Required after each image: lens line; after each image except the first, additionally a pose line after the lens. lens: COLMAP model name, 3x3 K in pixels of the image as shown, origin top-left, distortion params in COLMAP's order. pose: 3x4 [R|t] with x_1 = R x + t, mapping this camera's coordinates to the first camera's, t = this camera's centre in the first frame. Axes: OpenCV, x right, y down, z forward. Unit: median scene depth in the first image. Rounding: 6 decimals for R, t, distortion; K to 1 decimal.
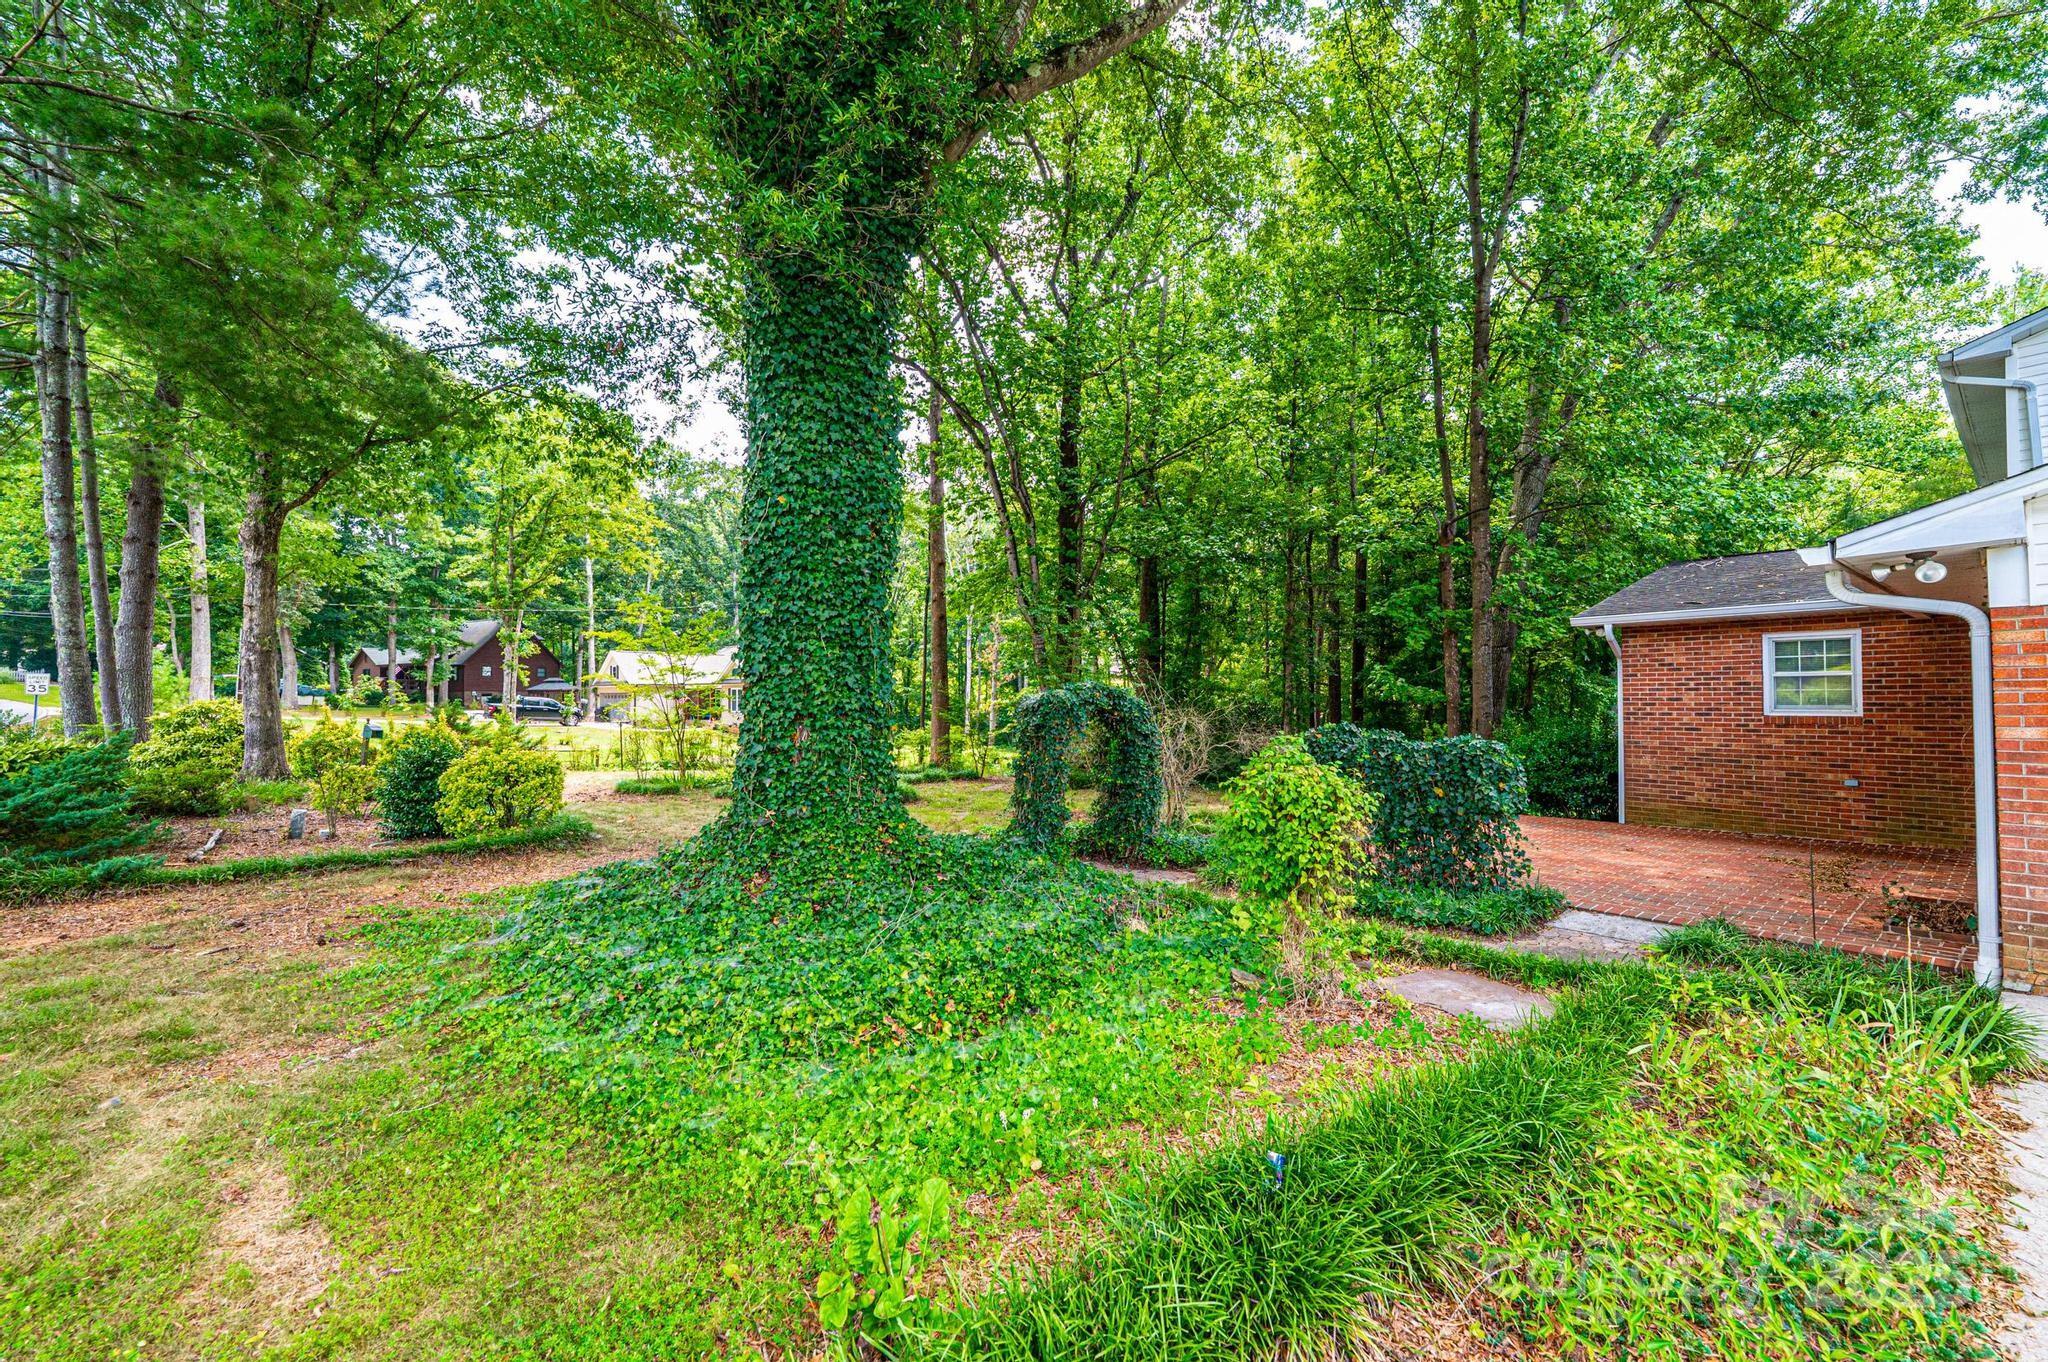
lens RADIAL K [[827.5, 0, 1027.2], [0, 827.5, 688.7], [0, 0, 1]] dist [-0.001841, -0.000185]
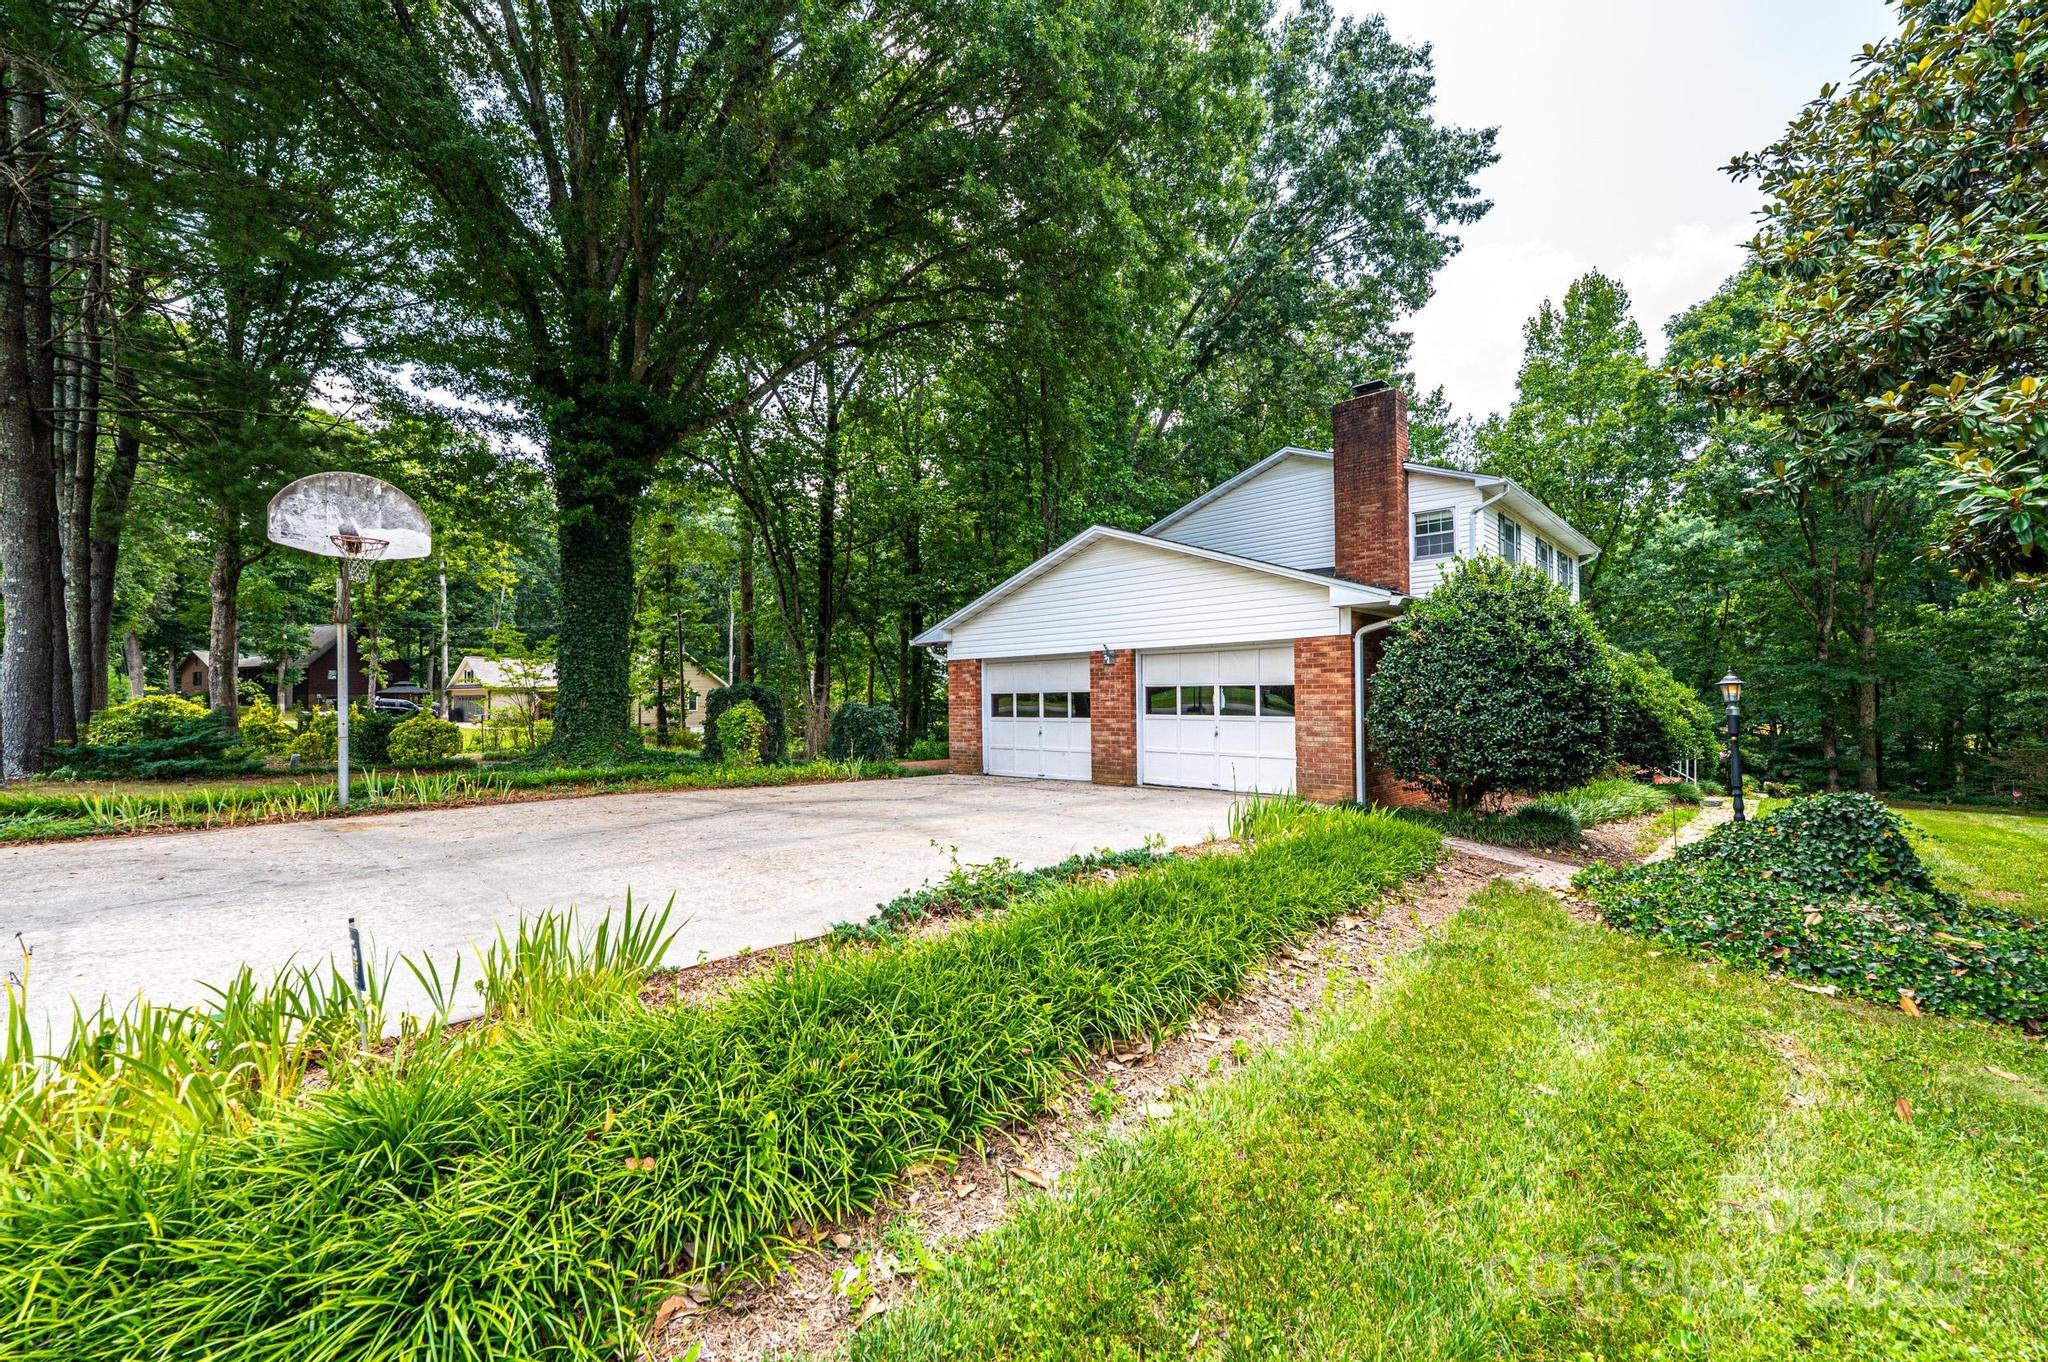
lens RADIAL K [[827.5, 0, 1019.8], [0, 827.5, 694.6], [0, 0, 1]] dist [-0.001841, -0.000185]
pose [[0.991254, 0.003059, 0.131936, 0.077367], [-0.002915, 0.999995, -0.001287, 0.003233], [-0.131939, 0.000891, 0.991257, -0.177425]]
